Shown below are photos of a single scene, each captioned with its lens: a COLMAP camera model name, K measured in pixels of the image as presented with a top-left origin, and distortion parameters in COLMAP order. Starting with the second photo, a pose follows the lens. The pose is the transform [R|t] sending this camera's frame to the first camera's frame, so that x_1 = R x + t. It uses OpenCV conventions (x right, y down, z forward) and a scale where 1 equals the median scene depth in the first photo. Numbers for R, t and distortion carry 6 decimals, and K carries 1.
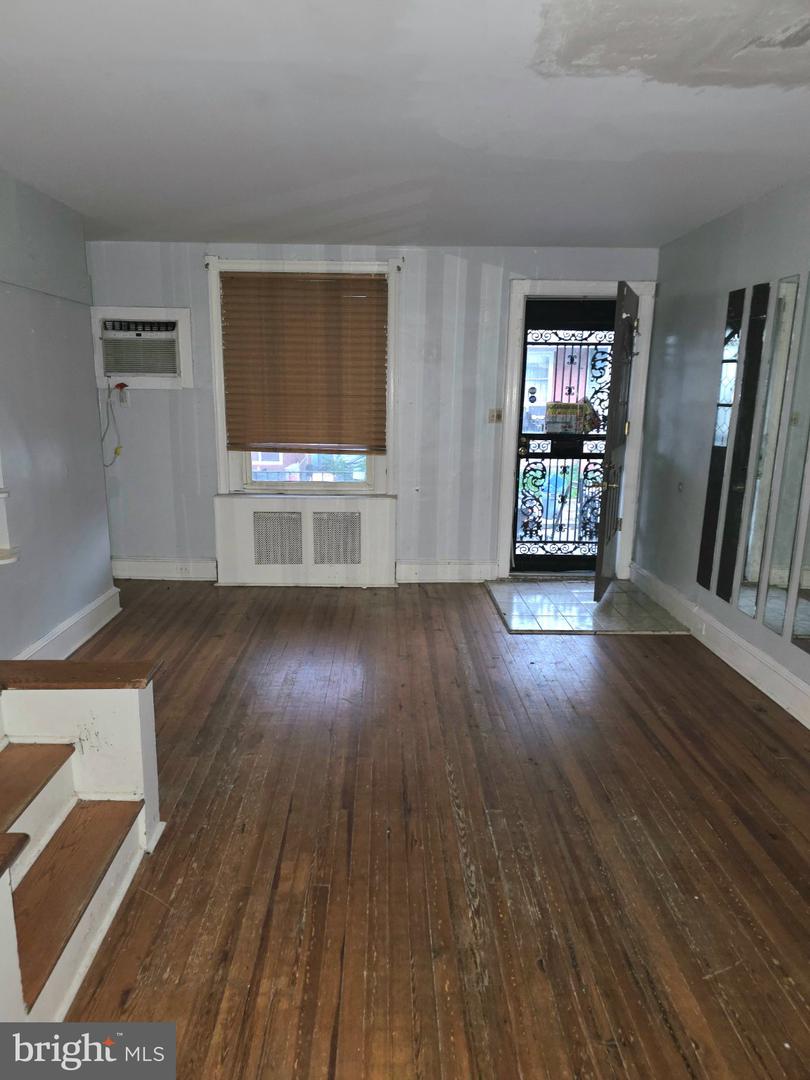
lens RADIAL K [[709.7, 0, 387.8], [0, 709.7, 539.1], [0, 0, 1]] dist [0.049376, -0.052681]
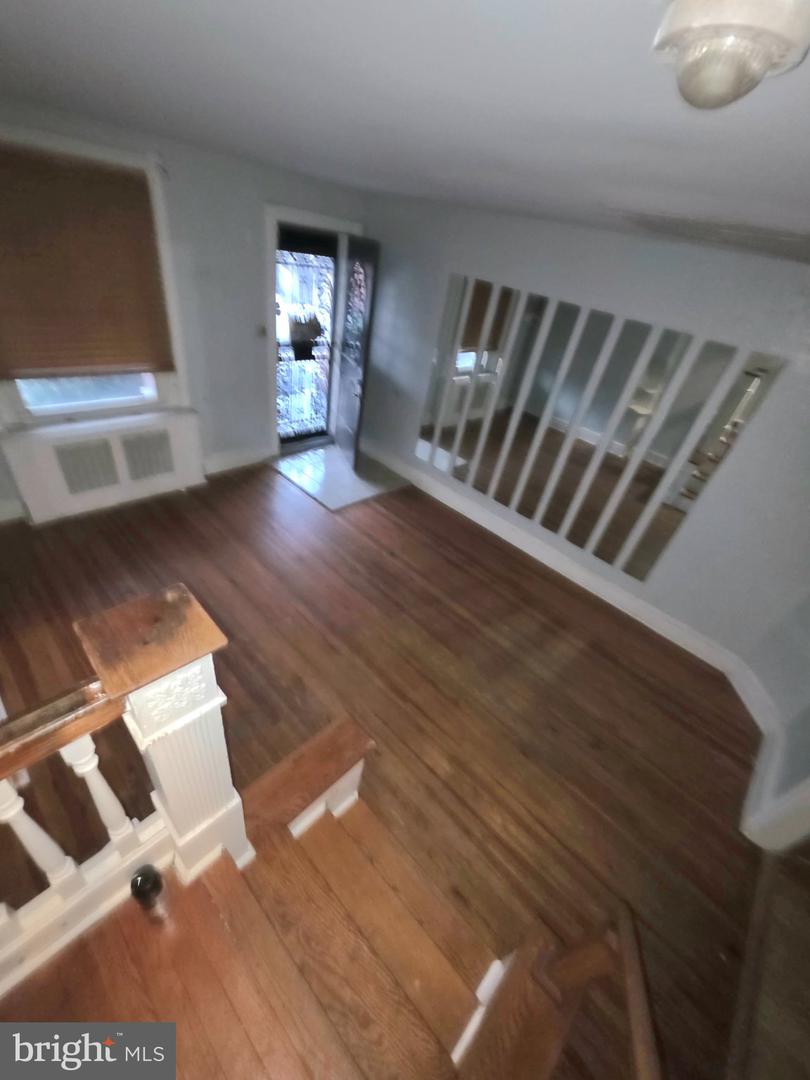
lens RADIAL K [[426.8, 0, 404.0], [0, 426.8, 546.3], [0, 0, 1]] dist [0.022132, 0.000071]
pose [[0.696280, -0.344761, 0.629550, -0.265602], [0.001397, 0.877741, 0.479133, -0.199222], [-0.717768, -0.332732, 0.611636, 0.232099]]
